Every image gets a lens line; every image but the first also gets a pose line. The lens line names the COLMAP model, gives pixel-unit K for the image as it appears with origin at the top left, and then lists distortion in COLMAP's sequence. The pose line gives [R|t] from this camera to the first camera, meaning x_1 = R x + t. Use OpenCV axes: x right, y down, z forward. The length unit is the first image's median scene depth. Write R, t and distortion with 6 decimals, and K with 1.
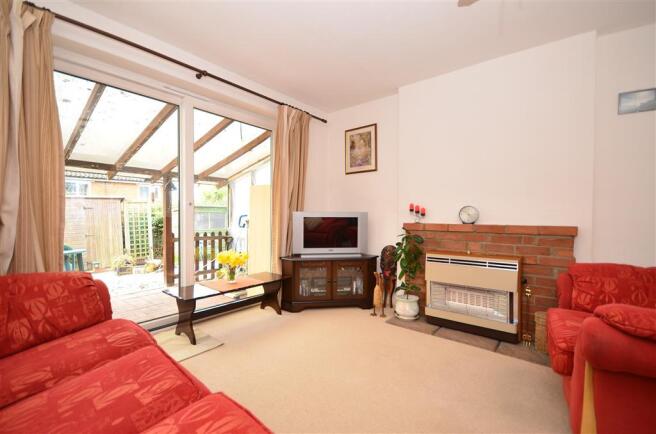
lens RADIAL K [[292.2, 0, 328.0], [0, 292.2, 217.0], [0, 0, 1]] dist [-0.002191, -0.000658]
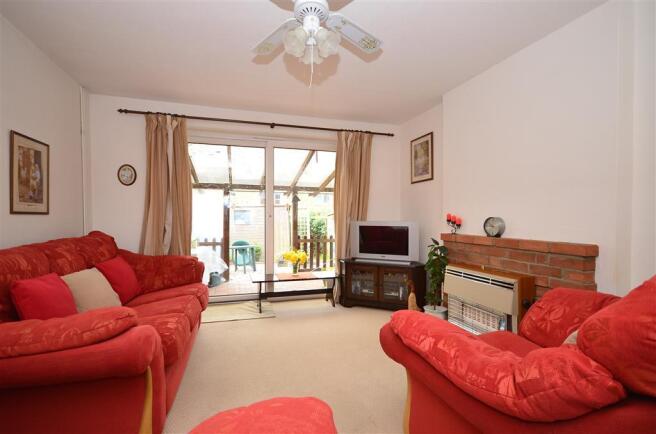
lens RADIAL K [[315.8, 0, 328.0], [0, 315.8, 217.0], [0, 0, 1]] dist [0.001271, 0.000164]
pose [[0.833582, -0.001299, -0.552394, 0.512118], [-0.001945, 0.999984, -0.005286, -0.027900], [0.552392, 0.005481, 0.833566, -0.097426]]
